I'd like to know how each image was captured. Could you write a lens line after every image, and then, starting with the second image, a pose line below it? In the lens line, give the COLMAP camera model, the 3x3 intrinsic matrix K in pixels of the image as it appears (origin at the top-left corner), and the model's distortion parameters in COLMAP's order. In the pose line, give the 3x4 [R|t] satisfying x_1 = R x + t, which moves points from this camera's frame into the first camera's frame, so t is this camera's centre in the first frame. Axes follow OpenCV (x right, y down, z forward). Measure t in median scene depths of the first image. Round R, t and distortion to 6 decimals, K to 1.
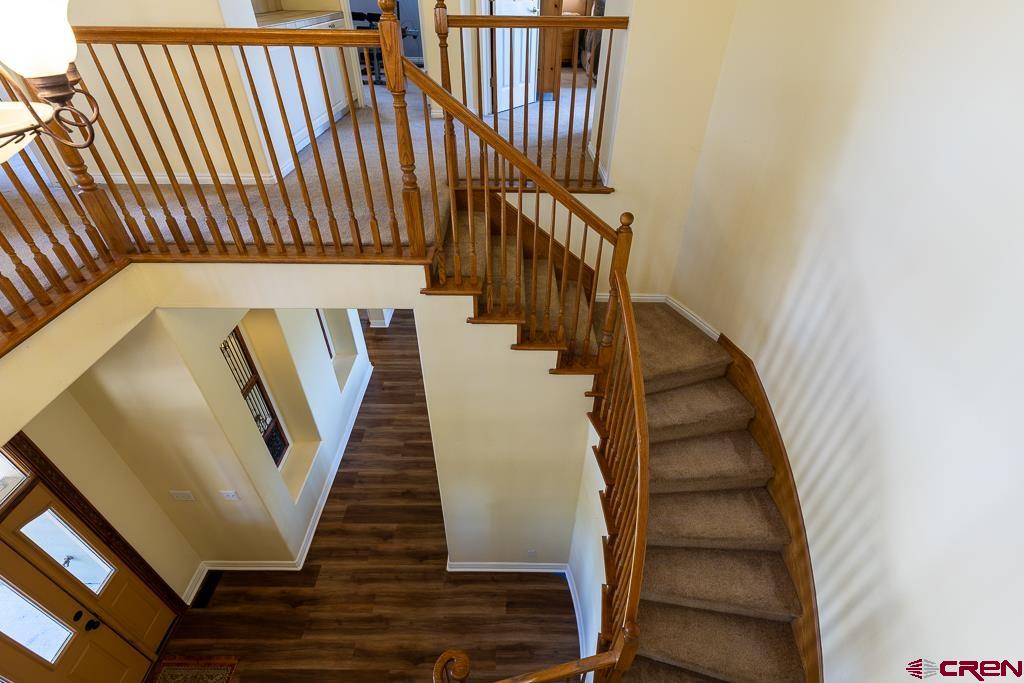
lens RADIAL K [[462.9, 0, 511.5], [0, 462.9, 330.3], [0, 0, 1]] dist [0.002239, 0.000231]
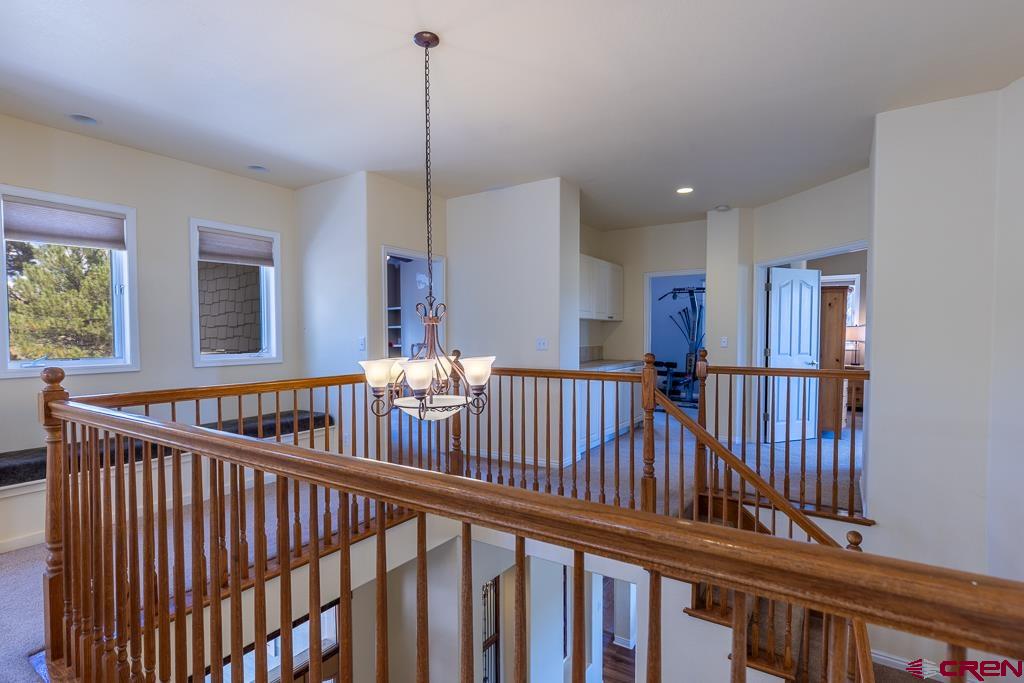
lens RADIAL K [[513.6, 0, 513.7], [0, 513.6, 353.2], [0, 0, 1]] dist [-0.013273, 0.001110]
pose [[0.833707, 0.010988, -0.552098, 0.180584], [-0.326417, 0.816235, -0.476668, 0.153556], [0.445404, 0.577615, 0.684087, -0.244145]]
